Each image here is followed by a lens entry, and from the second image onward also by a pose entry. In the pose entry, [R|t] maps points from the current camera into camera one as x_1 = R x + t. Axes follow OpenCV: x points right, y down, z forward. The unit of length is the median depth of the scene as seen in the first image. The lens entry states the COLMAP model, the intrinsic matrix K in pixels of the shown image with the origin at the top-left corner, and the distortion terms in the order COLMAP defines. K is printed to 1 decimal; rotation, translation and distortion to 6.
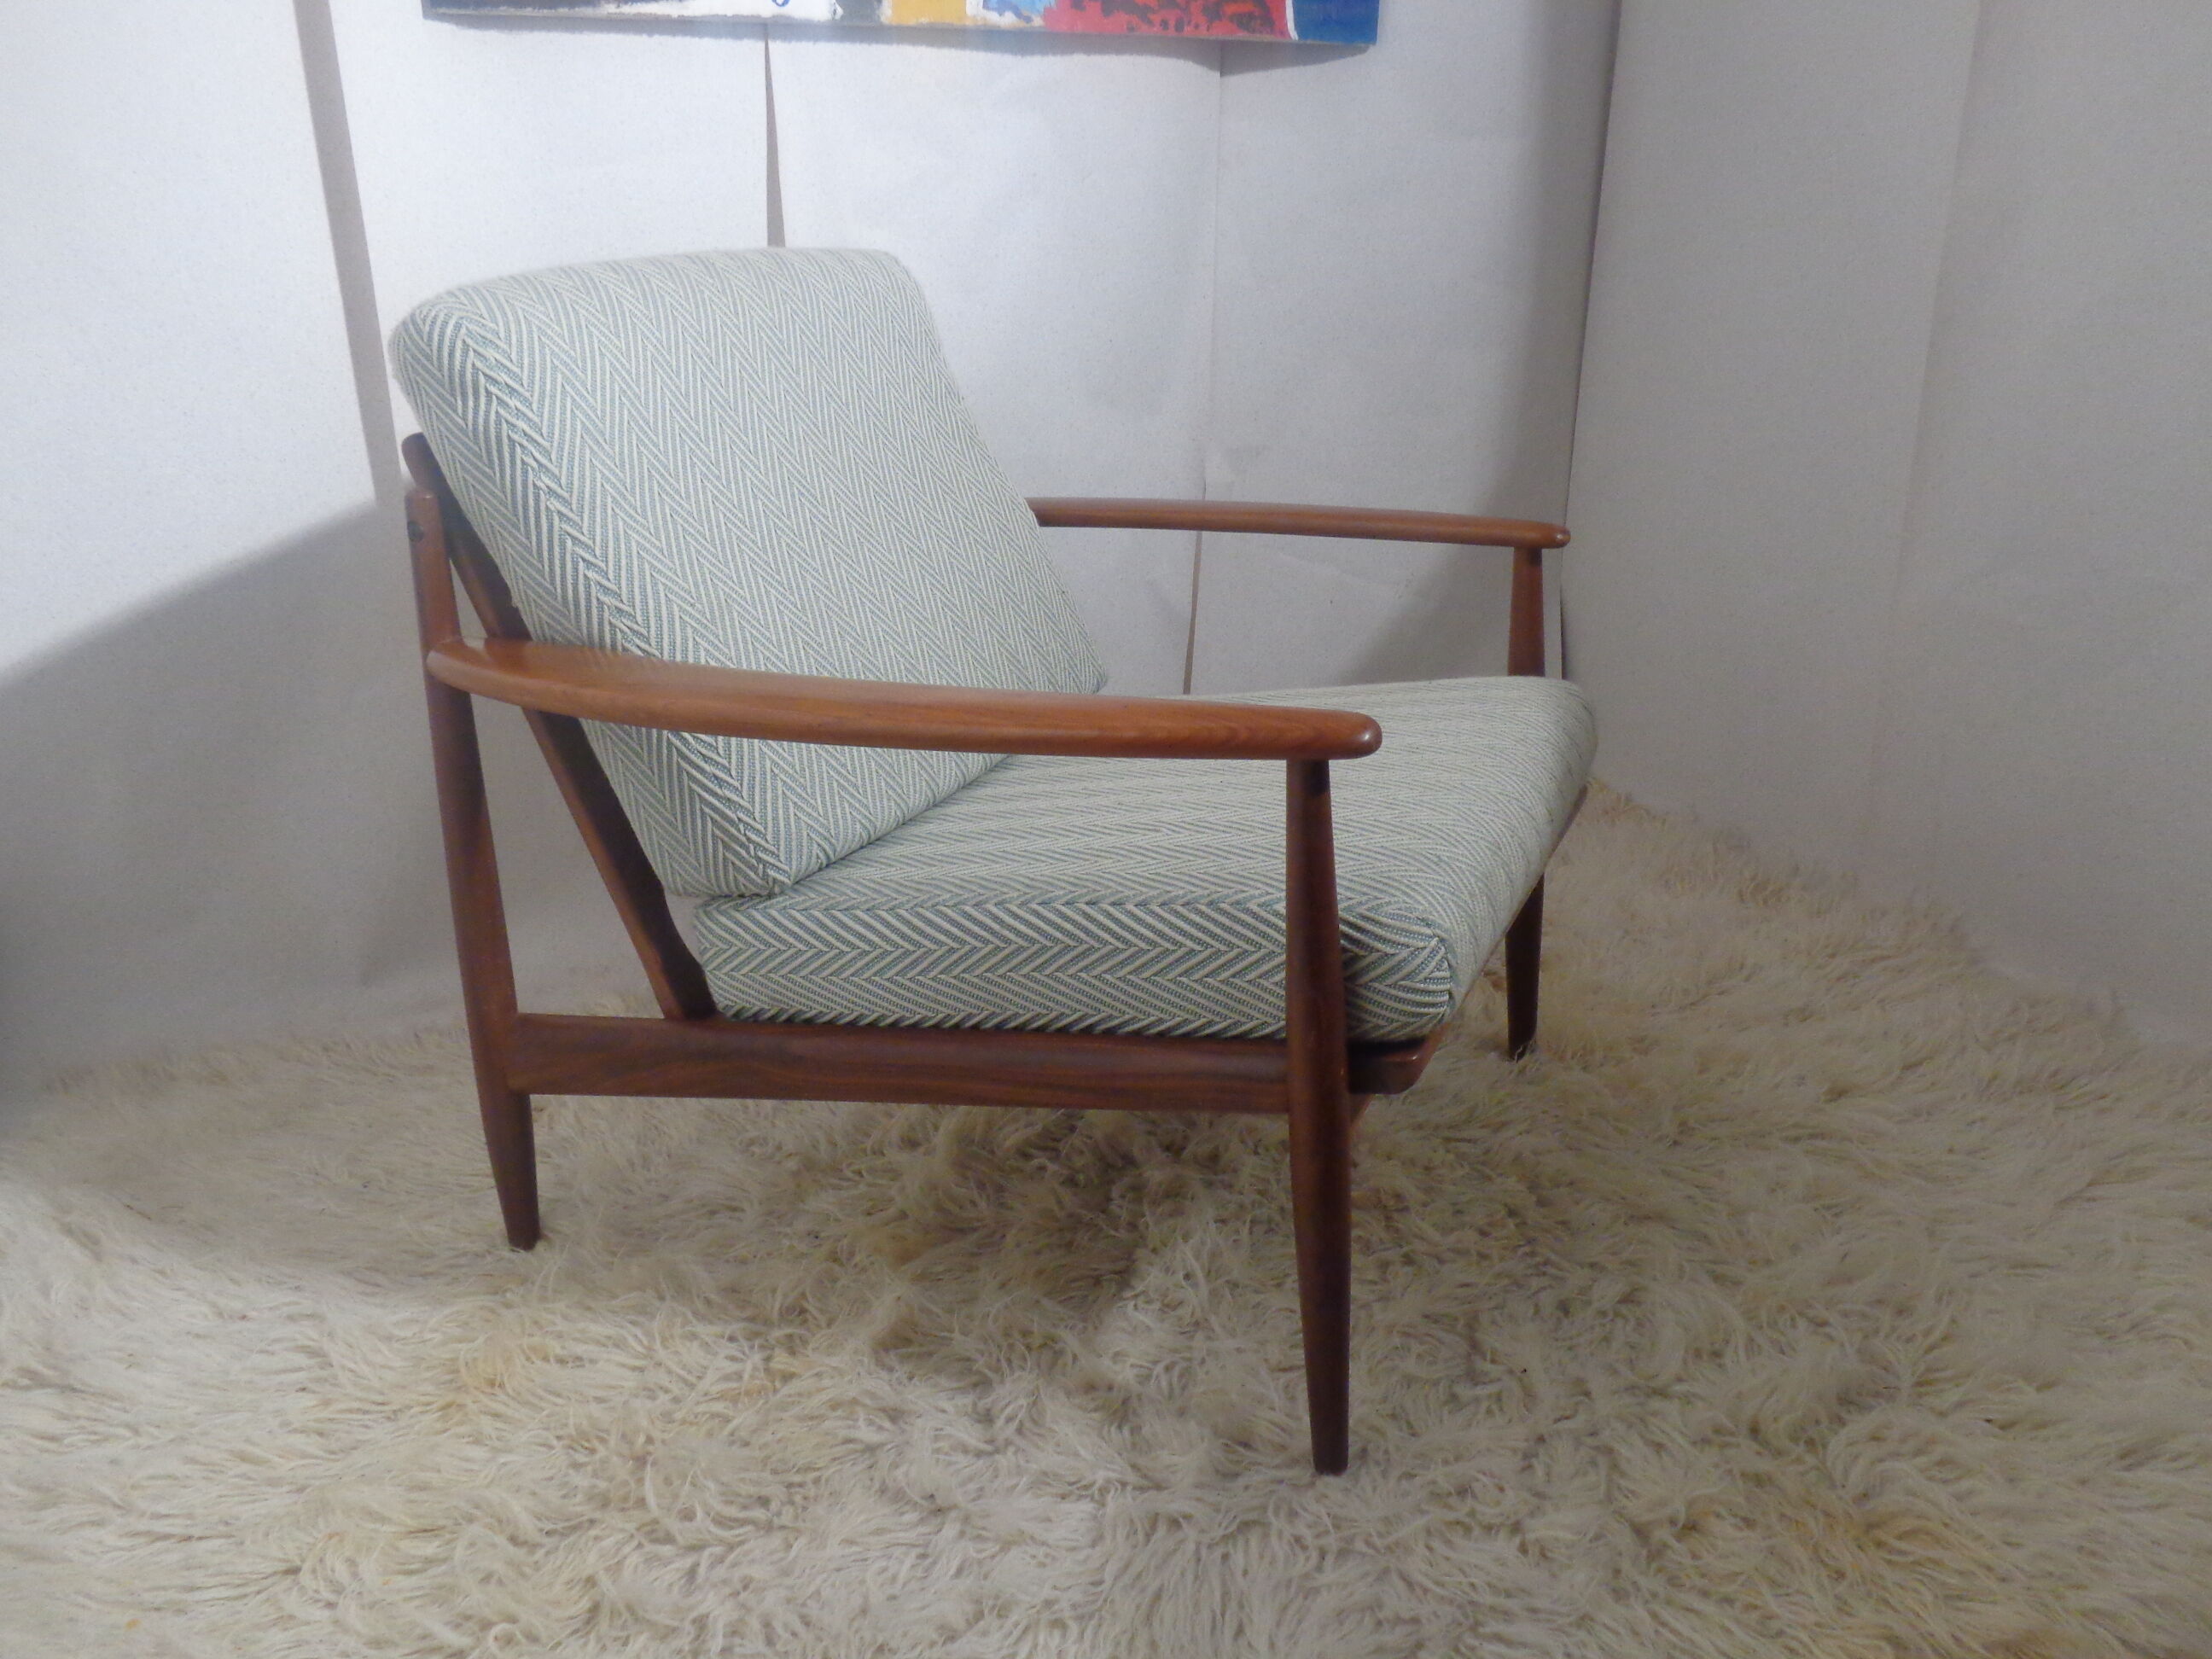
lens RADIAL K [[1699.3, 0, 1091.4], [0, 1699.3, 809.9], [0, 0, 1]] dist [0.034901, -0.013487]
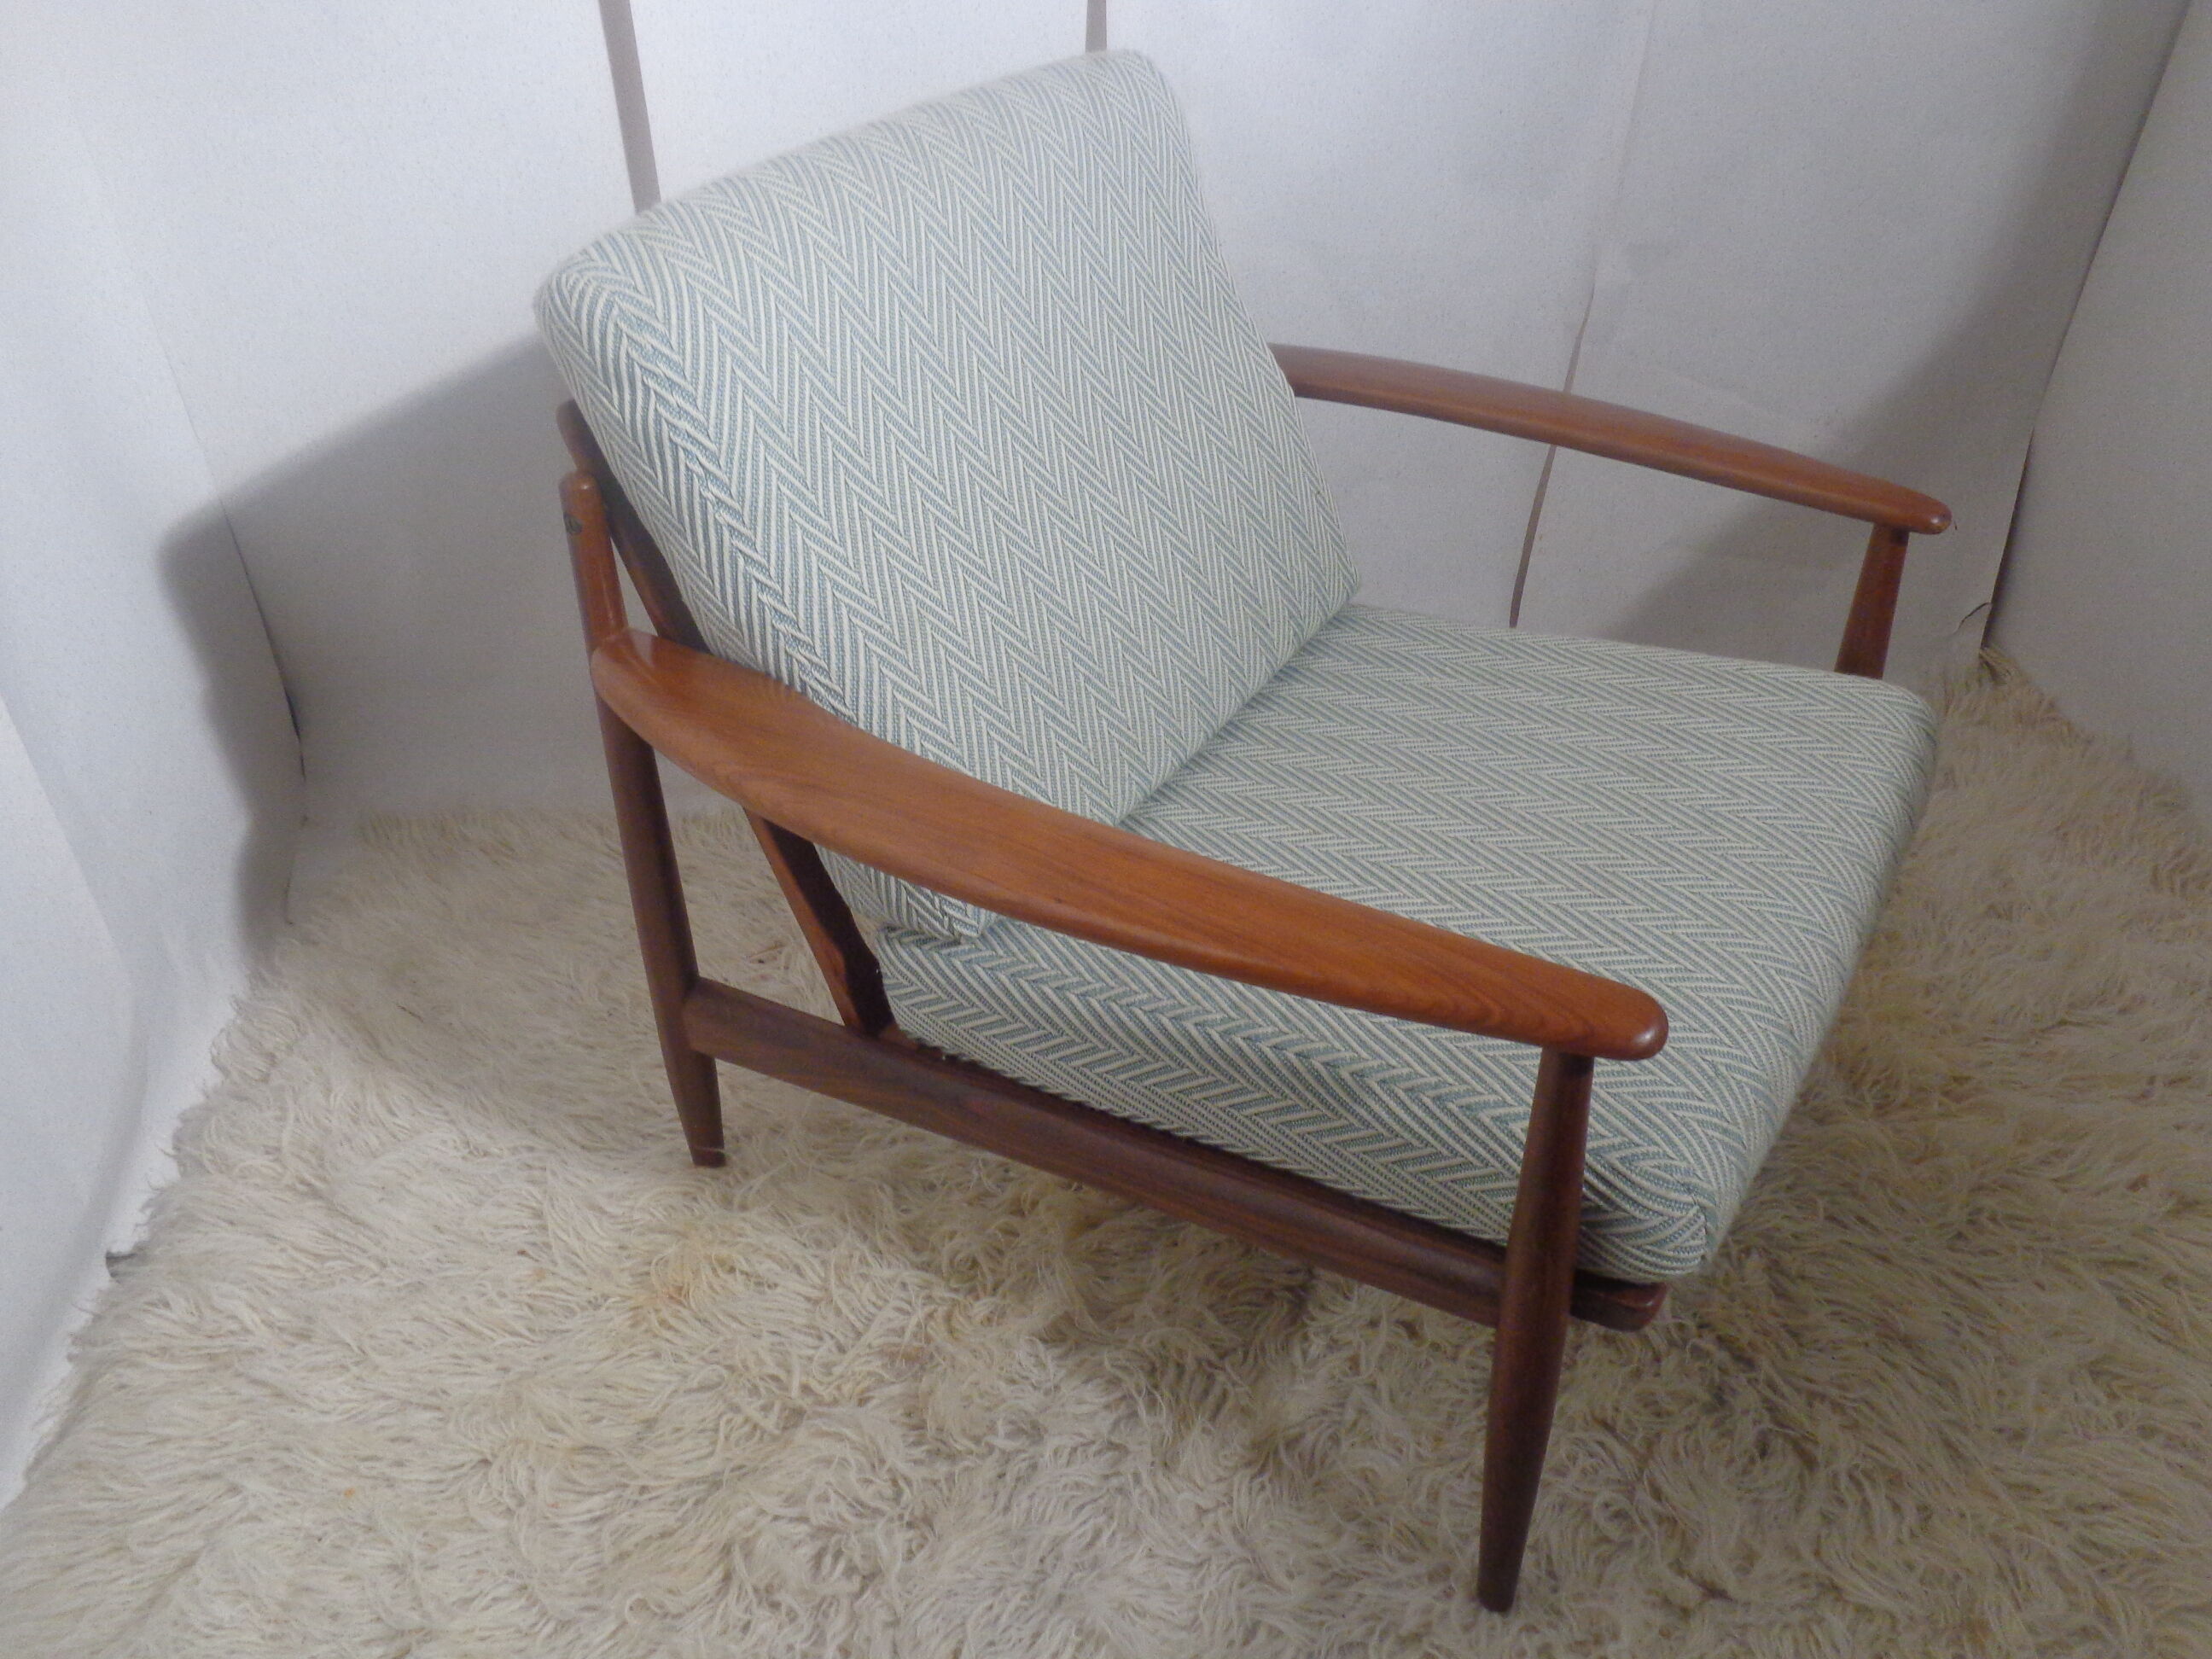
lens RADIAL K [[1699.3, 0, 1100.8], [0, 1699.3, 824.7], [0, 0, 1]] dist [0.034901, -0.013487]
pose [[0.988234, 0.097708, -0.117672, -0.010110], [-0.058810, 0.952948, 0.297374, -0.290908], [0.141191, -0.286955, 0.947482, 0.164306]]
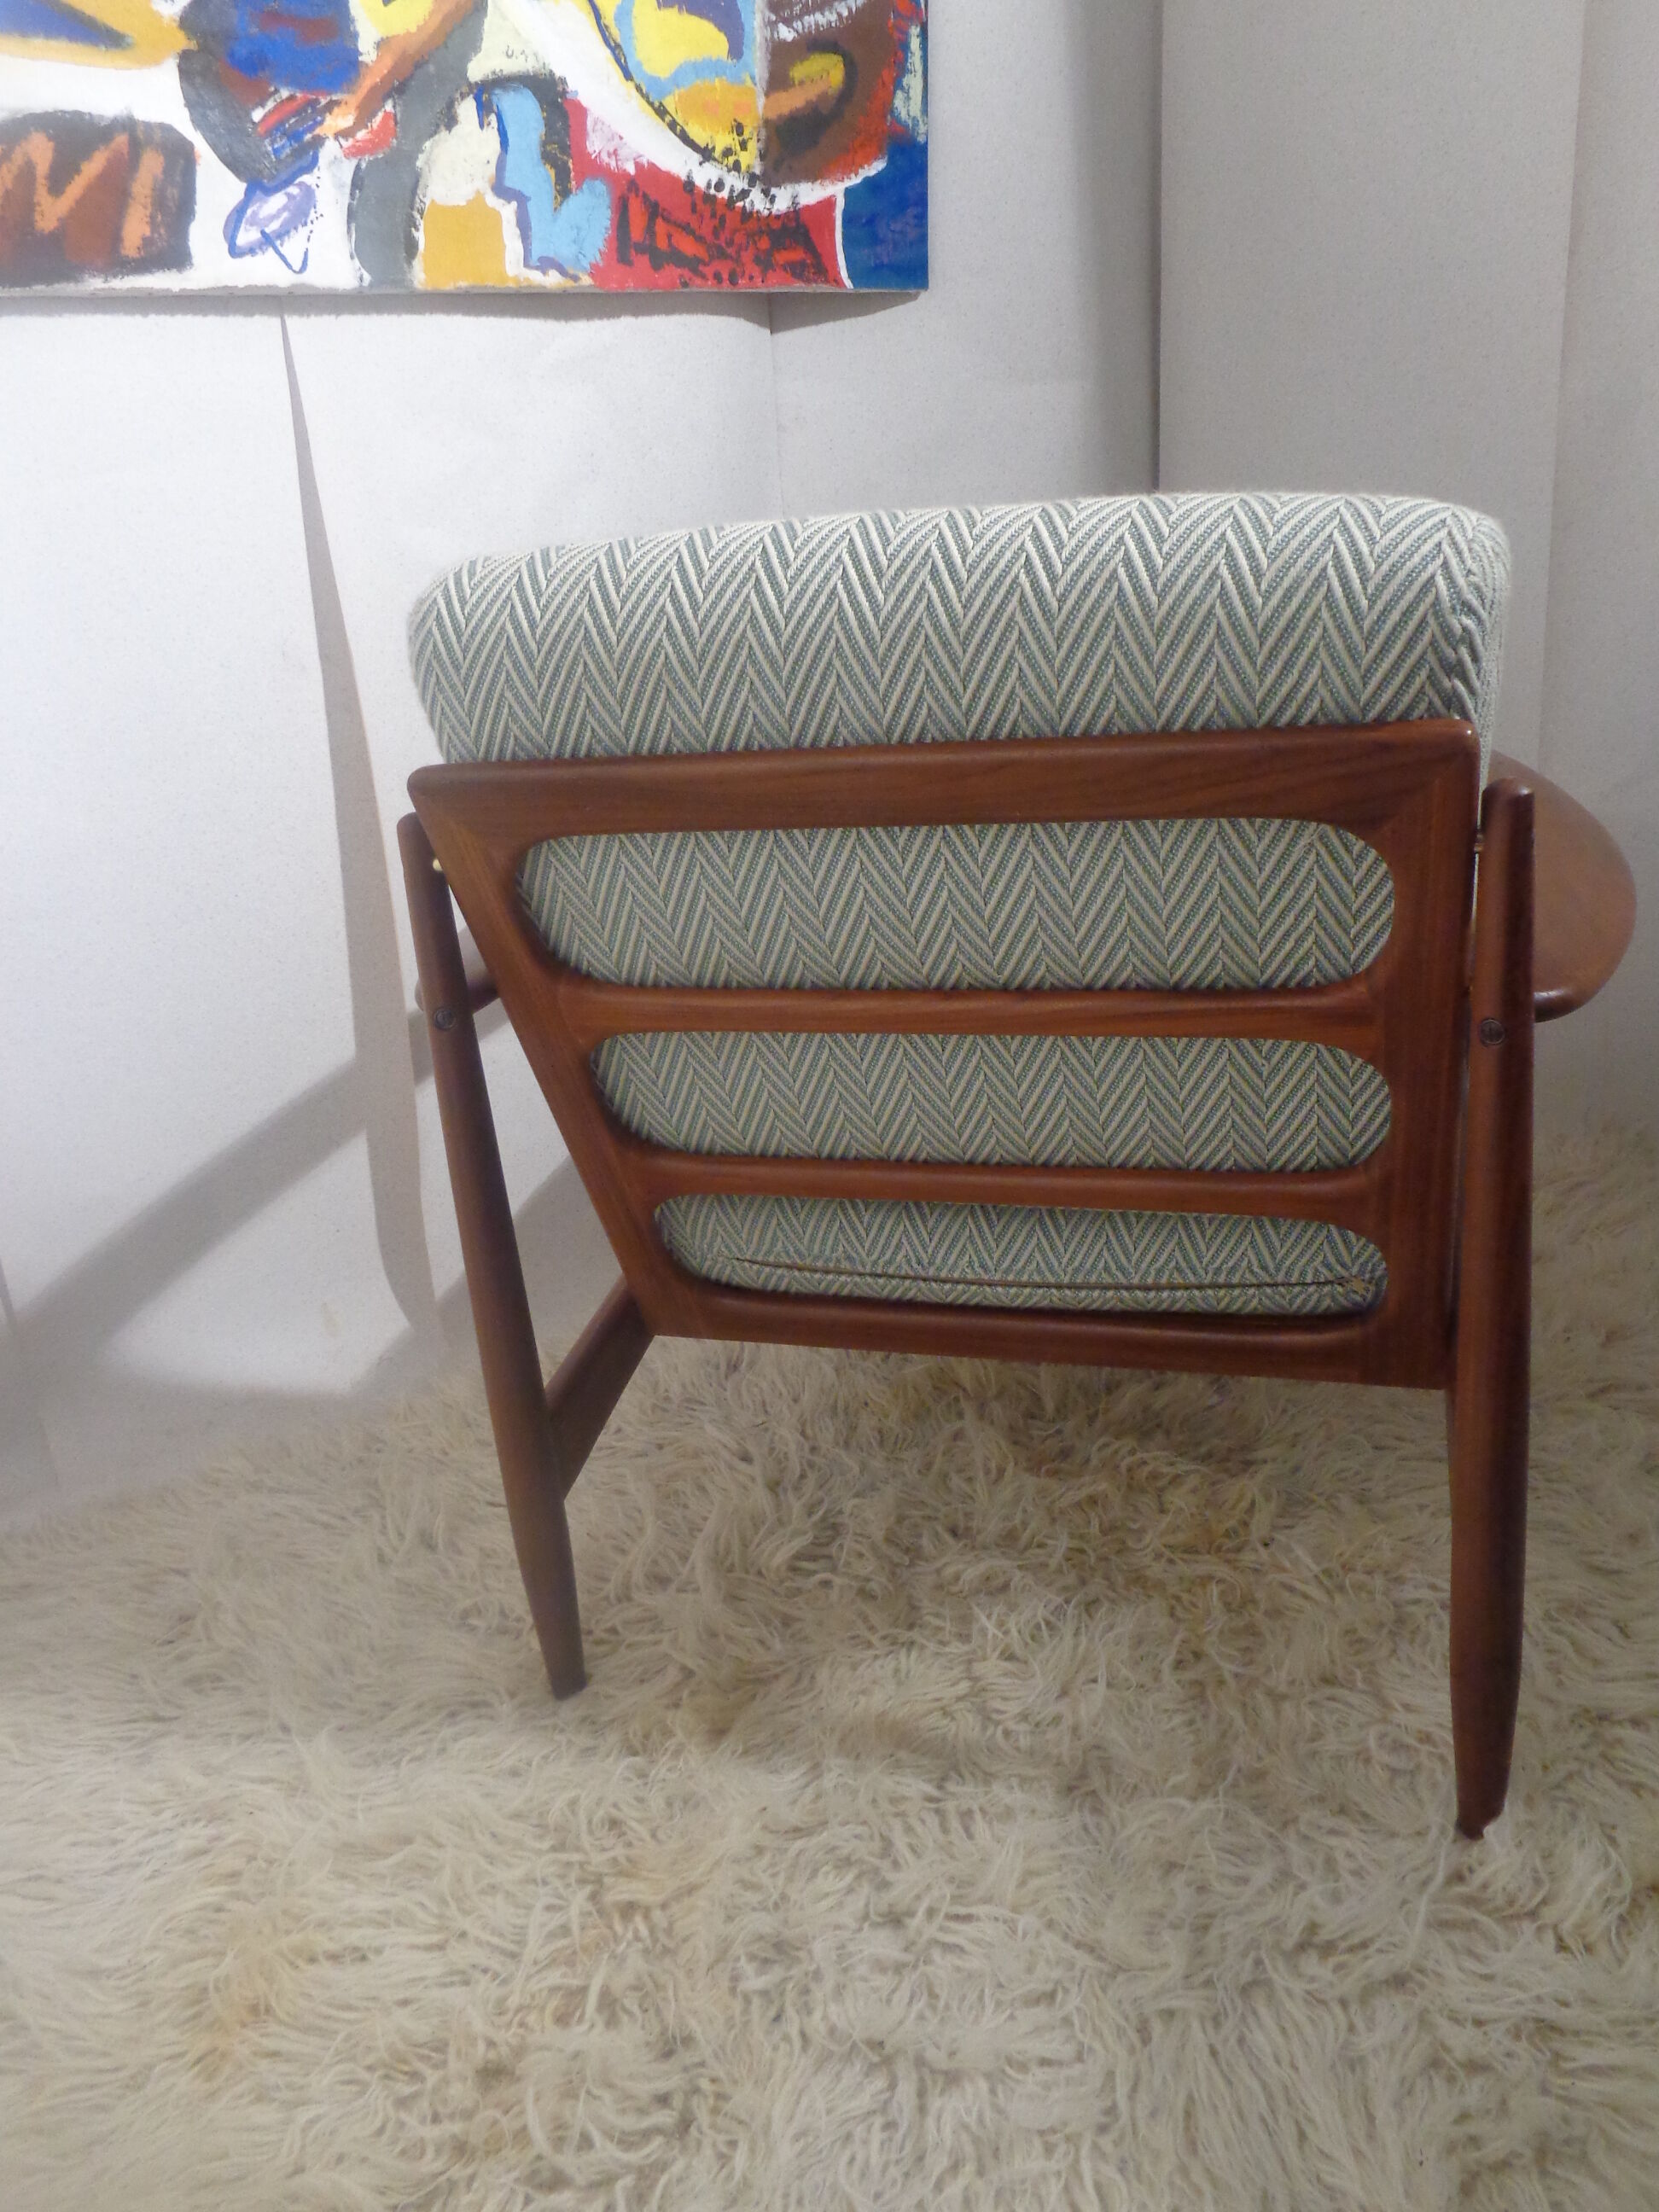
lens RADIAL K [[1699.3, 0, 824.7], [0, 1699.3, 1070.6], [0, 0, 1]] dist [0.034901, -0.013487]
pose [[0.973840, -0.136993, 0.181299, -0.185137], [0.139912, 0.990158, -0.003349, -0.052224], [-0.179056, 0.028627, 0.983422, 0.174409]]
